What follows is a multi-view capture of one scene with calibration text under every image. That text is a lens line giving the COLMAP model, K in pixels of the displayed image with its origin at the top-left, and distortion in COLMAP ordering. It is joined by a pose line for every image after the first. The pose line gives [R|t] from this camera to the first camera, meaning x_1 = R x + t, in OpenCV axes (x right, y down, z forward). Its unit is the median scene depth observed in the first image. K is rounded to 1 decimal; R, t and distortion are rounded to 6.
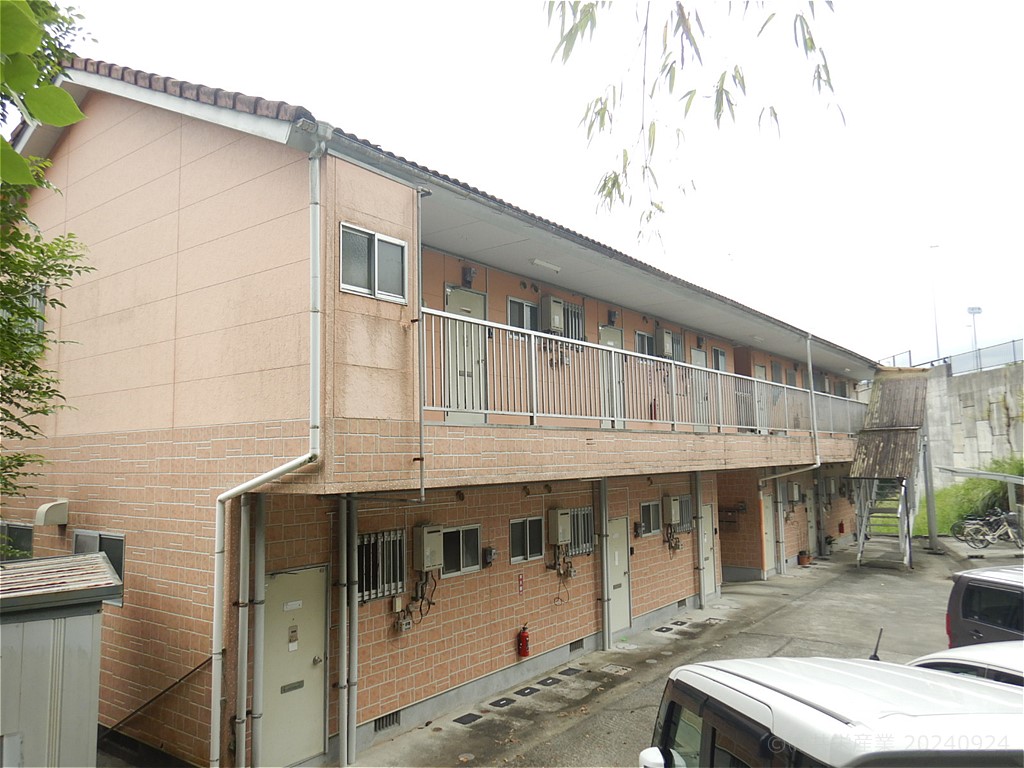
lens RADIAL K [[733.3, 0, 511.3], [0, 733.3, 387.2], [0, 0, 1]] dist [0.014382, -0.003798]
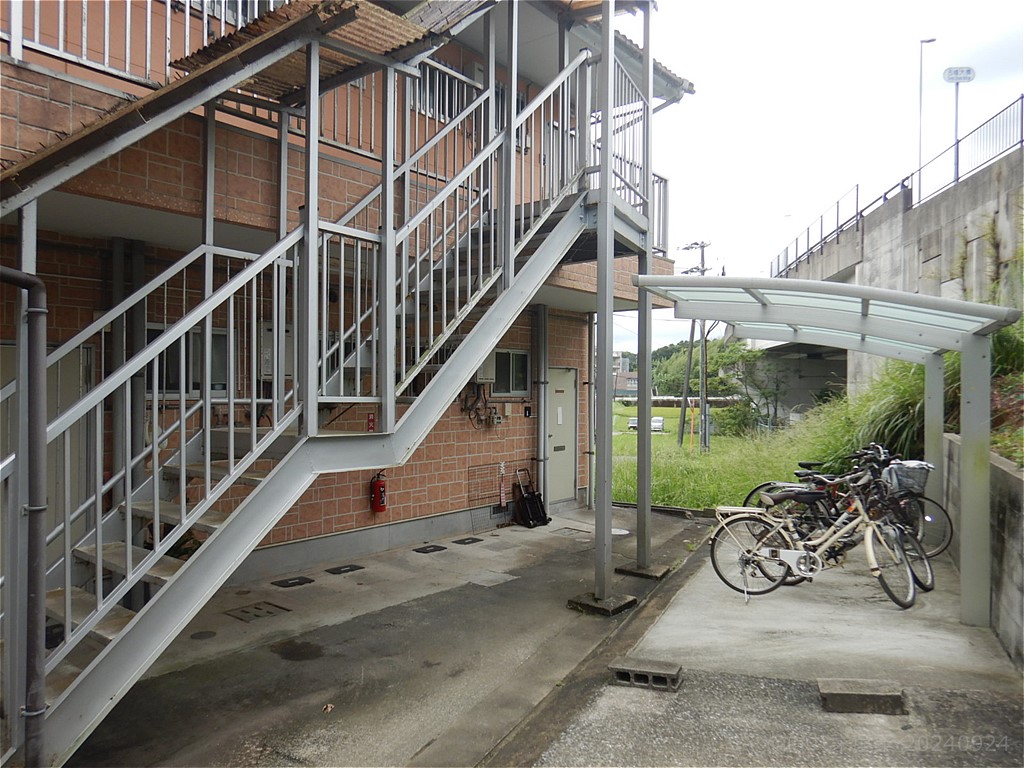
lens RADIAL K [[733.3, 0, 511.3], [0, 733.3, 387.2], [0, 0, 1]] dist [0.014382, -0.003798]
pose [[0.999248, 0.023236, -0.031037, 0.359952], [-0.020176, 0.995225, 0.095497, 0.079644], [0.033108, -0.094799, 0.994946, 0.483884]]
